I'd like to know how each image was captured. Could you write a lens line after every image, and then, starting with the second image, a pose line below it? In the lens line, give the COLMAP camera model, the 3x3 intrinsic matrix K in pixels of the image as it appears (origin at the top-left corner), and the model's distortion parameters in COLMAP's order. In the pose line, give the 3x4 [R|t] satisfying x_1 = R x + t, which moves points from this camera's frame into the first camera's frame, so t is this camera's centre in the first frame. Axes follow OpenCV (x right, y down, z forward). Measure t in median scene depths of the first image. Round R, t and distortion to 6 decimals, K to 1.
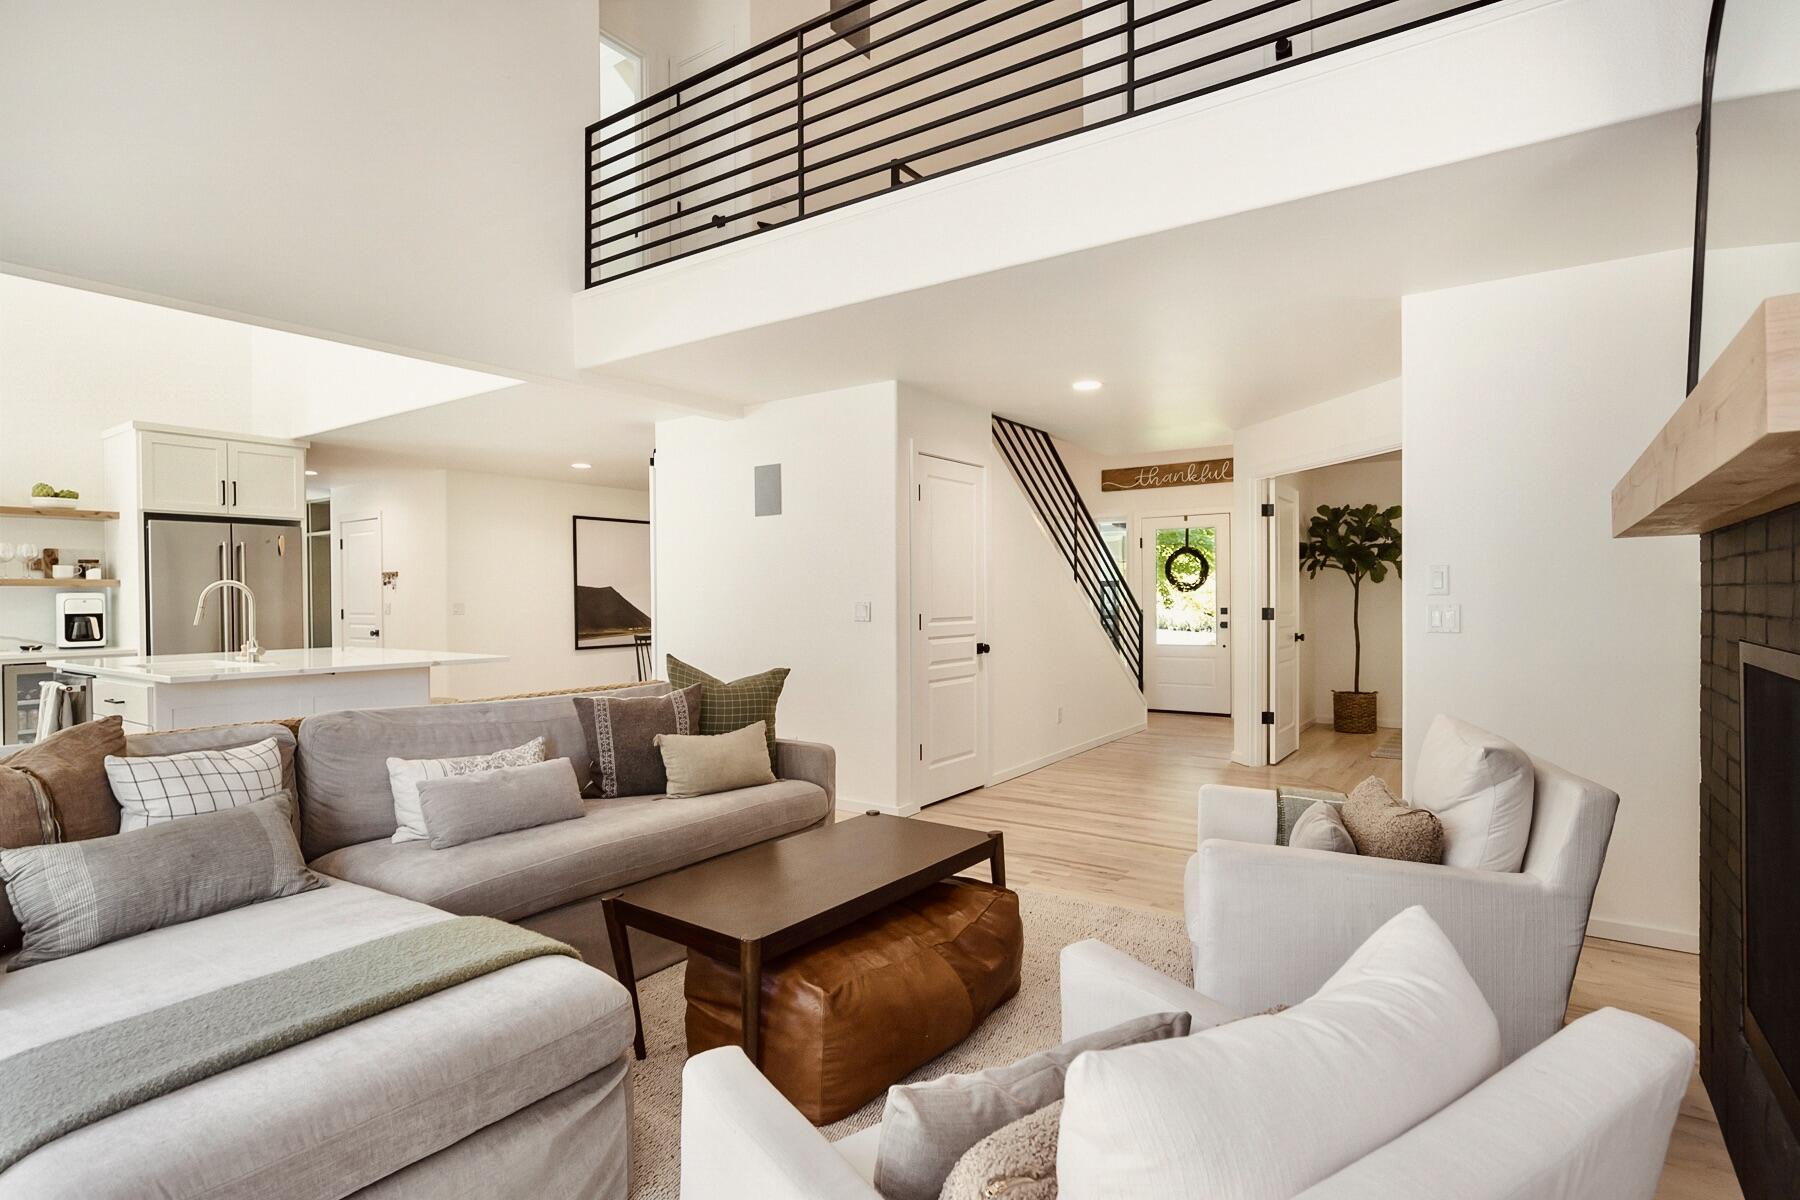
lens RADIAL K [[902.3, 0, 900.0], [0, 902.3, 600.0], [0, 0, 1]] dist [-0.014411, 0.000654]
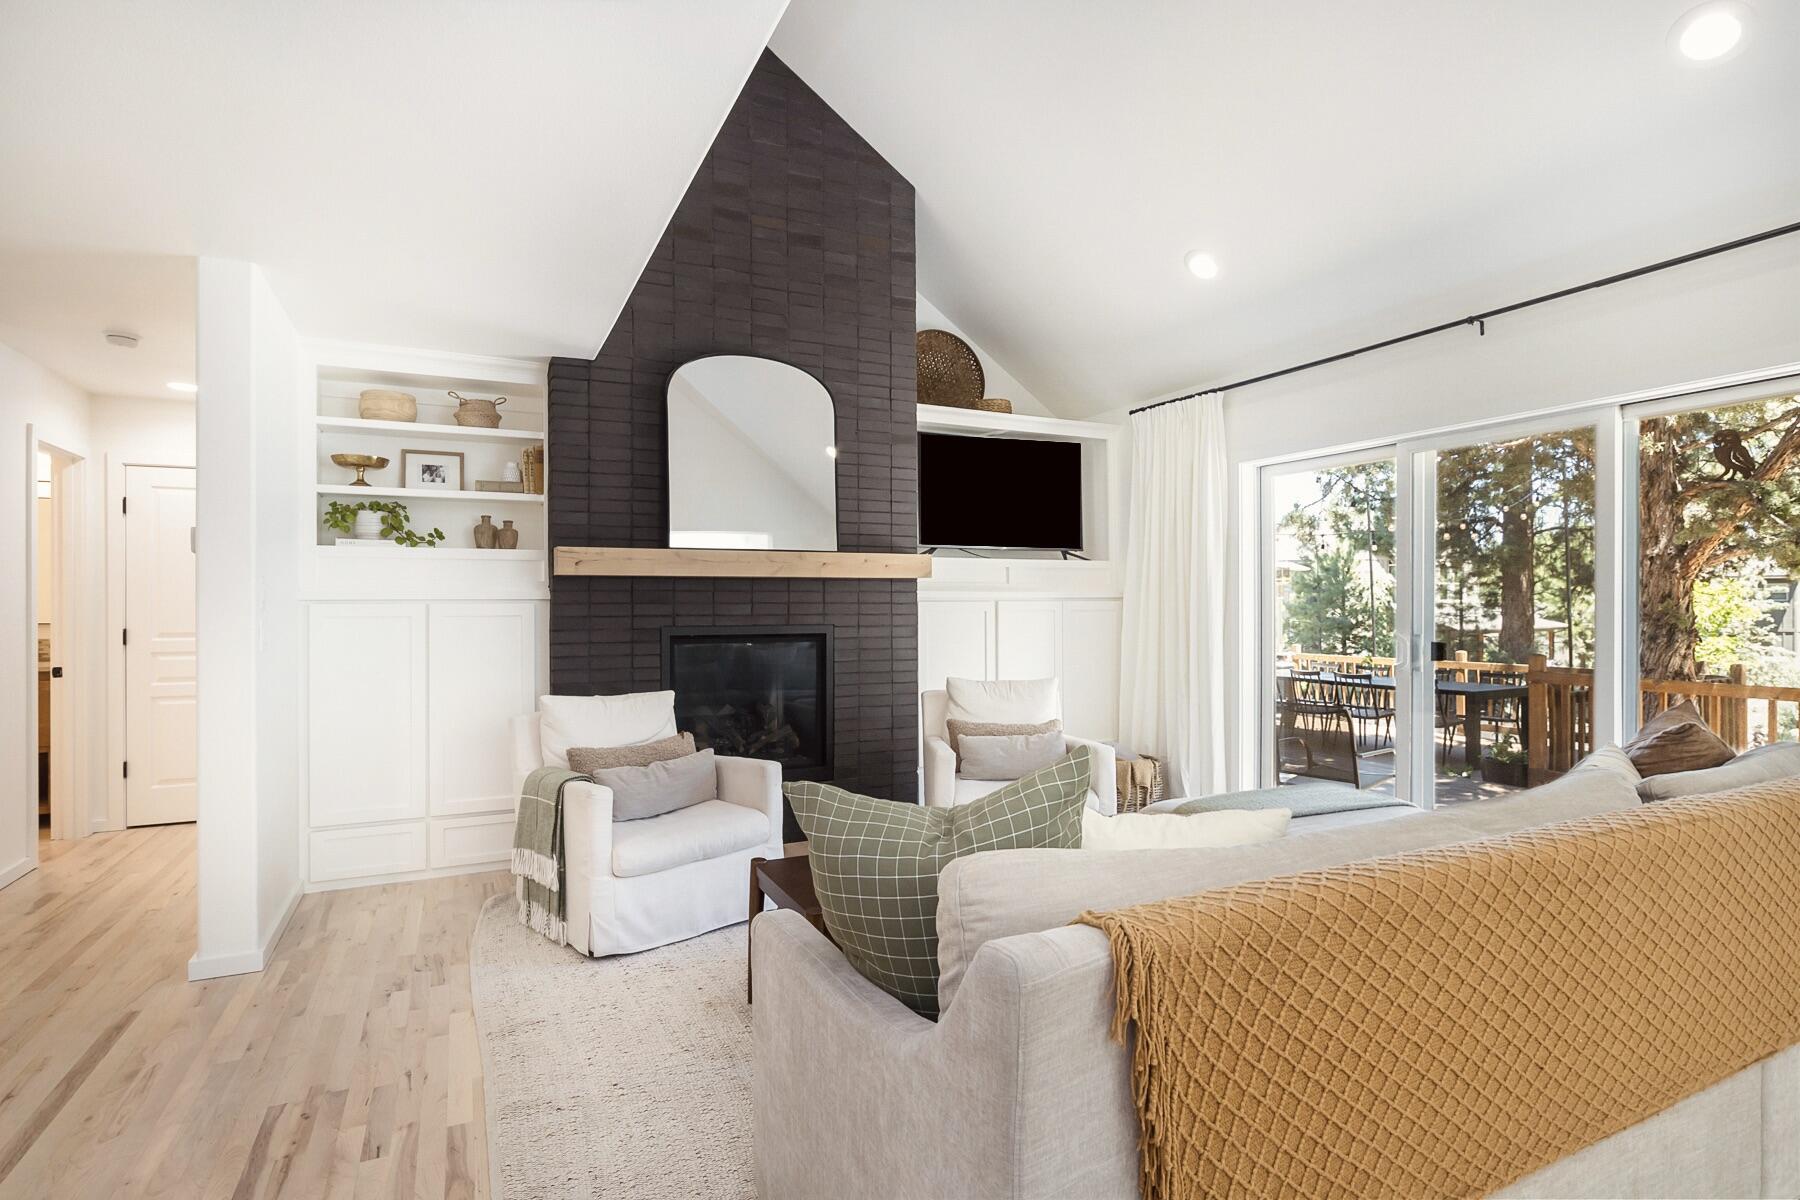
lens RADIAL K [[902.3, 0, 900.0], [0, 902.3, 600.0], [0, 0, 1]] dist [-0.014411, 0.000654]
pose [[-0.873336, 0.012463, 0.486959, -0.357950], [0.014707, 0.999892, 0.000785, -0.004545], [-0.486897, 0.007847, -0.873424, 1.304109]]
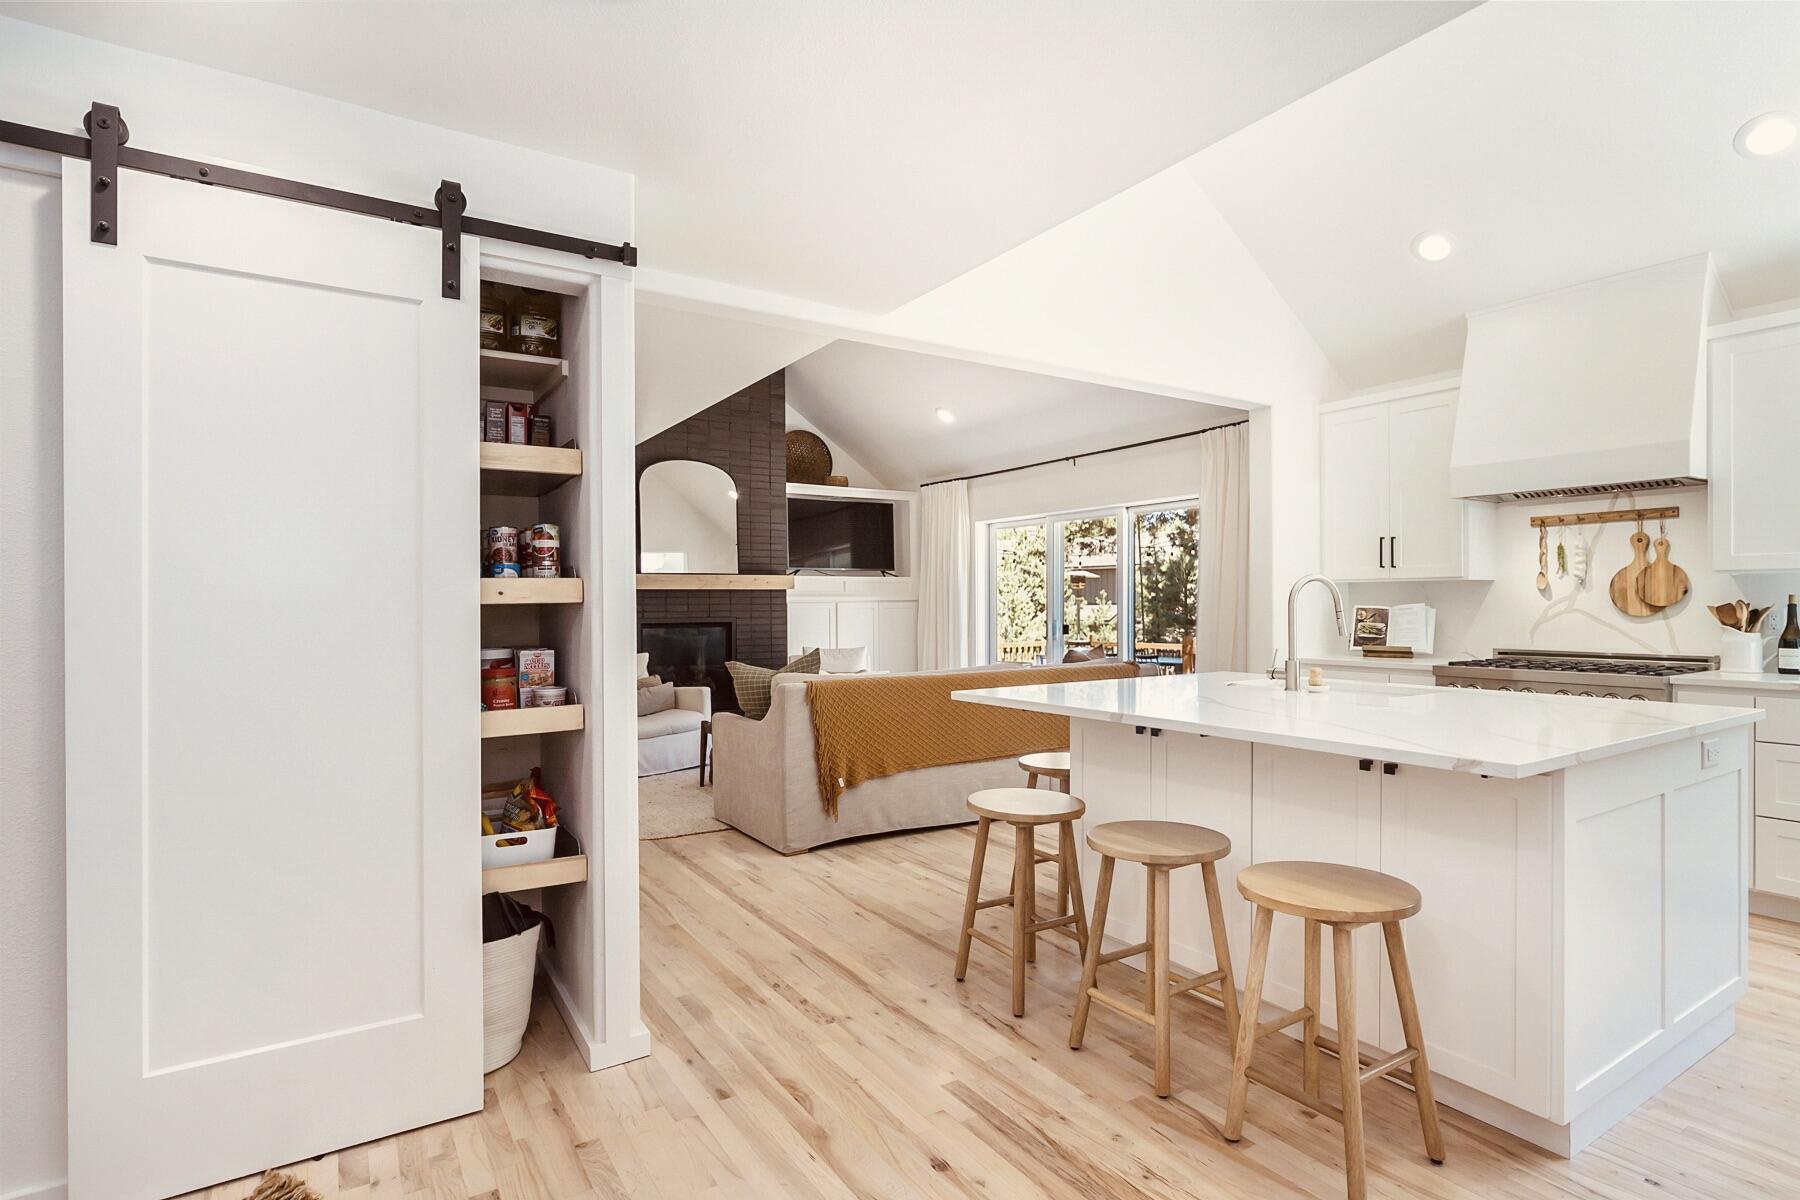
lens RADIAL K [[902.3, 0, 900.0], [0, 902.3, 600.0], [0, 0, 1]] dist [-0.014411, 0.000654]
pose [[-0.921828, 0.012983, 0.387382, -0.857559], [0.015653, 0.999870, 0.003738, -0.012792], [-0.387283, 0.009510, -0.921912, 2.082440]]
